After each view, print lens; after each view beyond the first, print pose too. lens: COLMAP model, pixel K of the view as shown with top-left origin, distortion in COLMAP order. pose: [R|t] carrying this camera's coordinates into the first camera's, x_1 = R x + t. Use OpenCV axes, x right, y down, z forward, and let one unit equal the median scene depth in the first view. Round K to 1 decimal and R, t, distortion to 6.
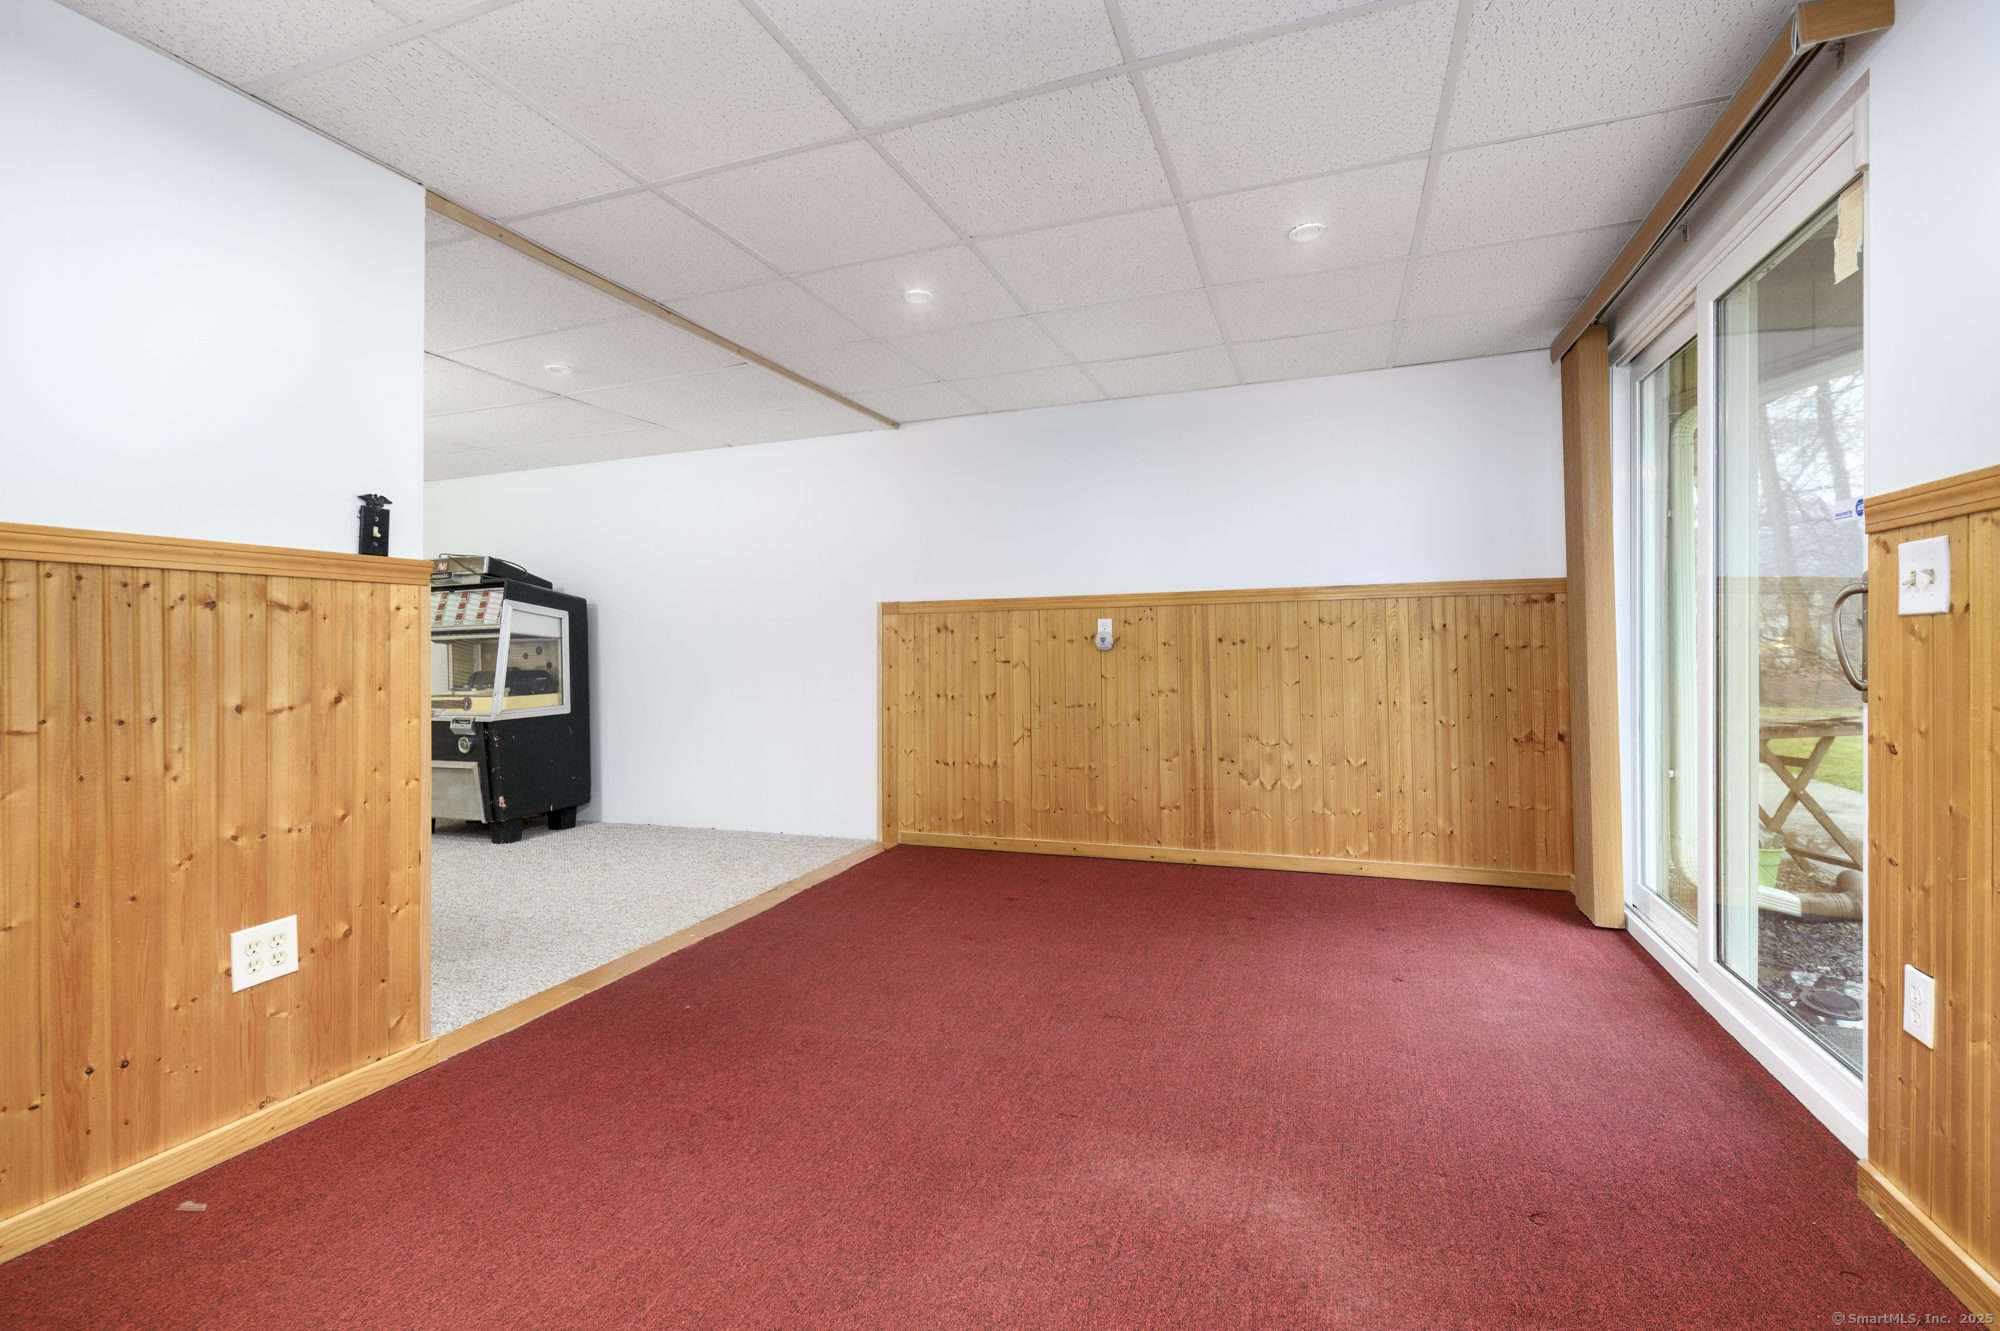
lens RADIAL K [[880.9, 0, 988.8], [0, 880.9, 658.8], [0, 0, 1]] dist [0.003704, -0.000150]
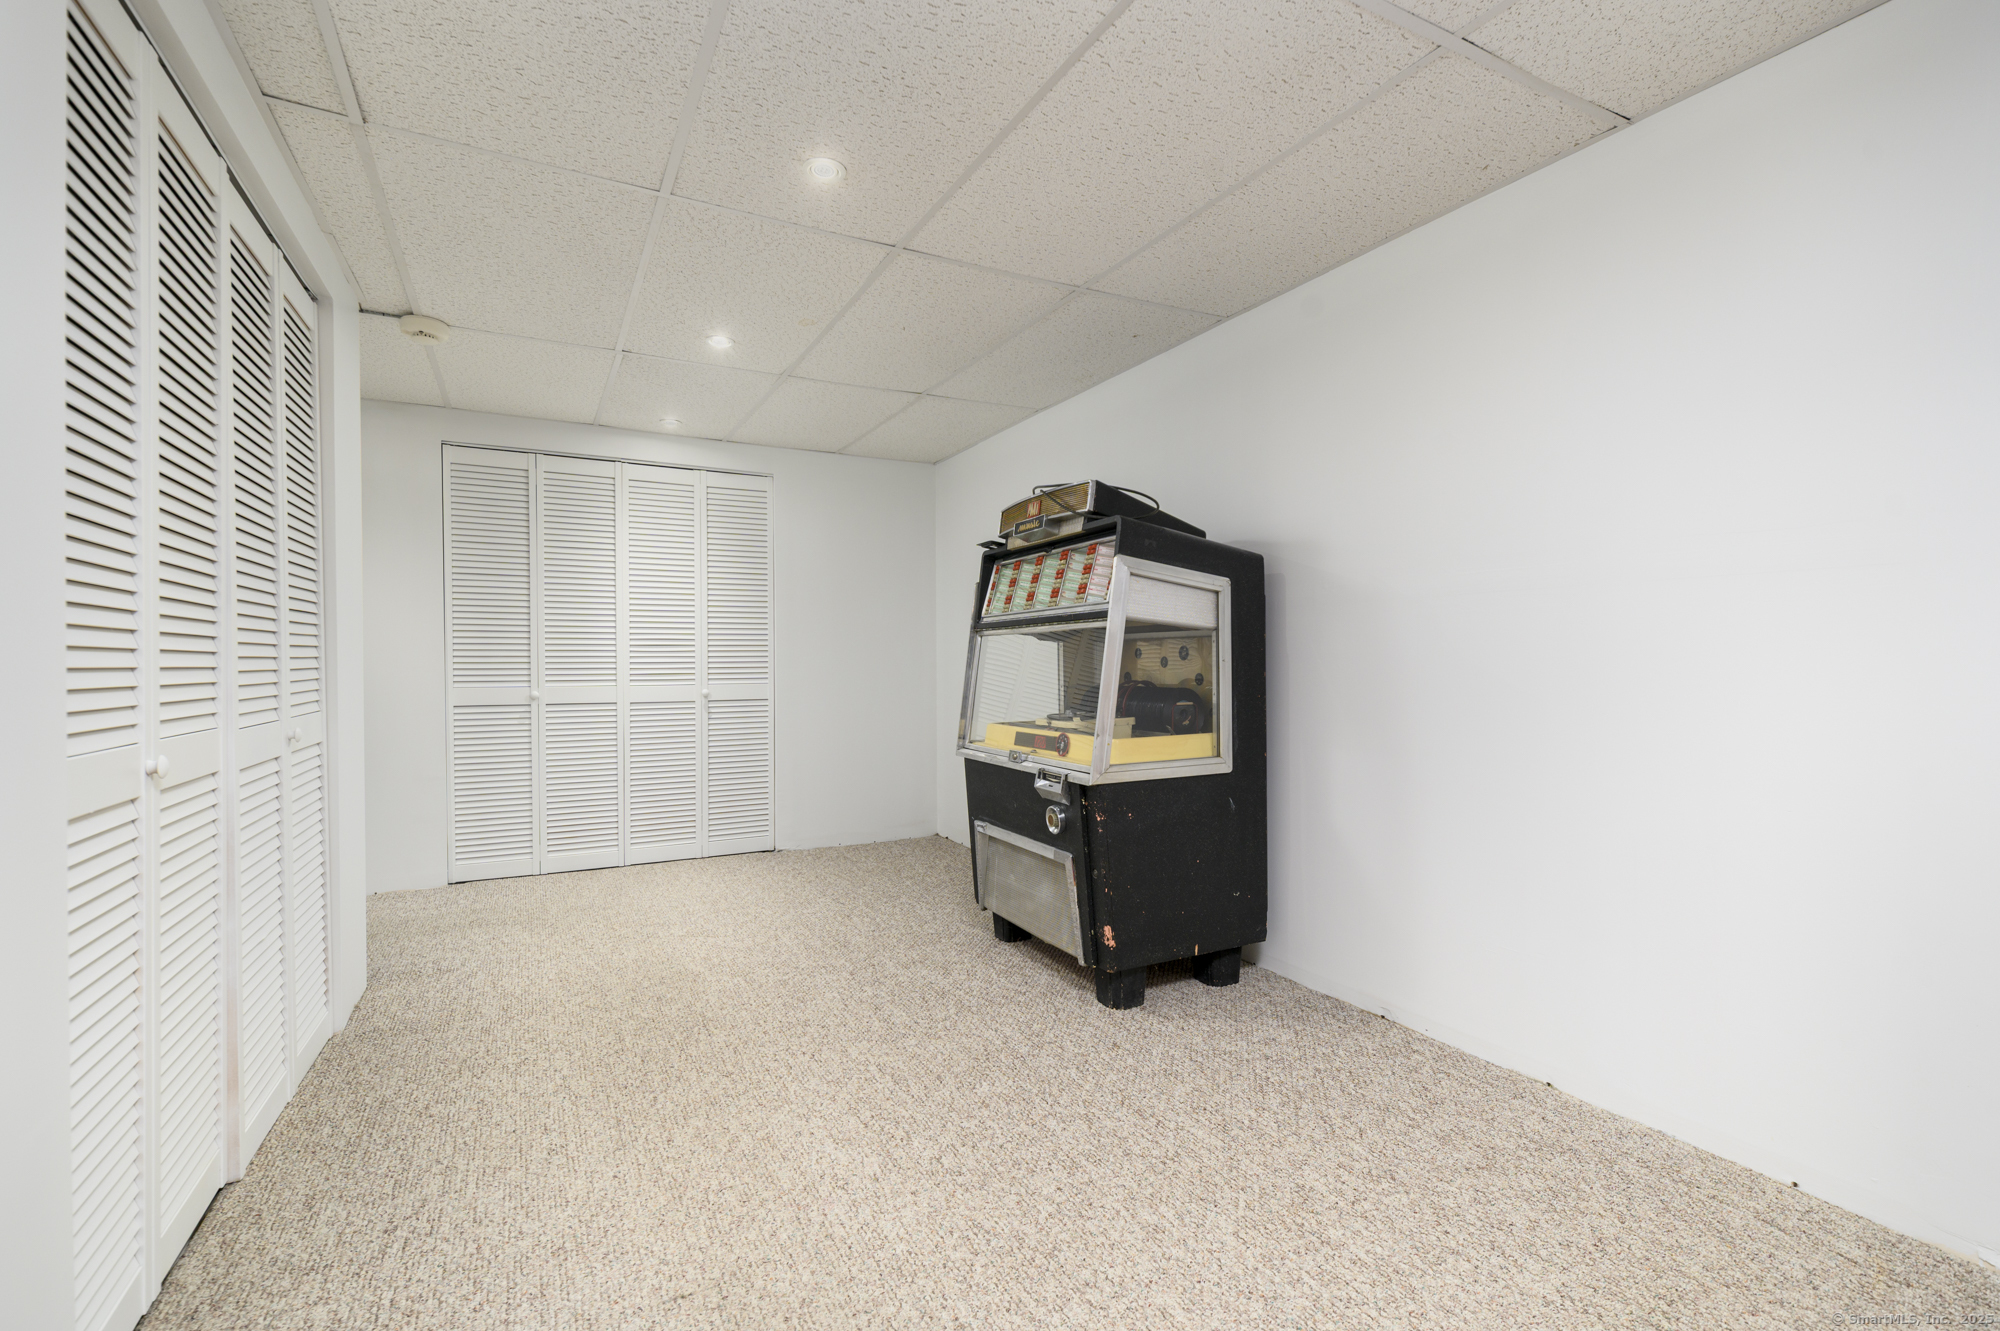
lens RADIAL K [[880.9, 0, 988.8], [0, 880.9, 658.8], [0, 0, 1]] dist [0.003704, -0.000150]
pose [[0.738076, 0.008971, -0.674658, -0.242179], [-0.011250, 0.999936, 0.000988, -0.004802], [0.674624, 0.006860, 0.738130, 0.545394]]
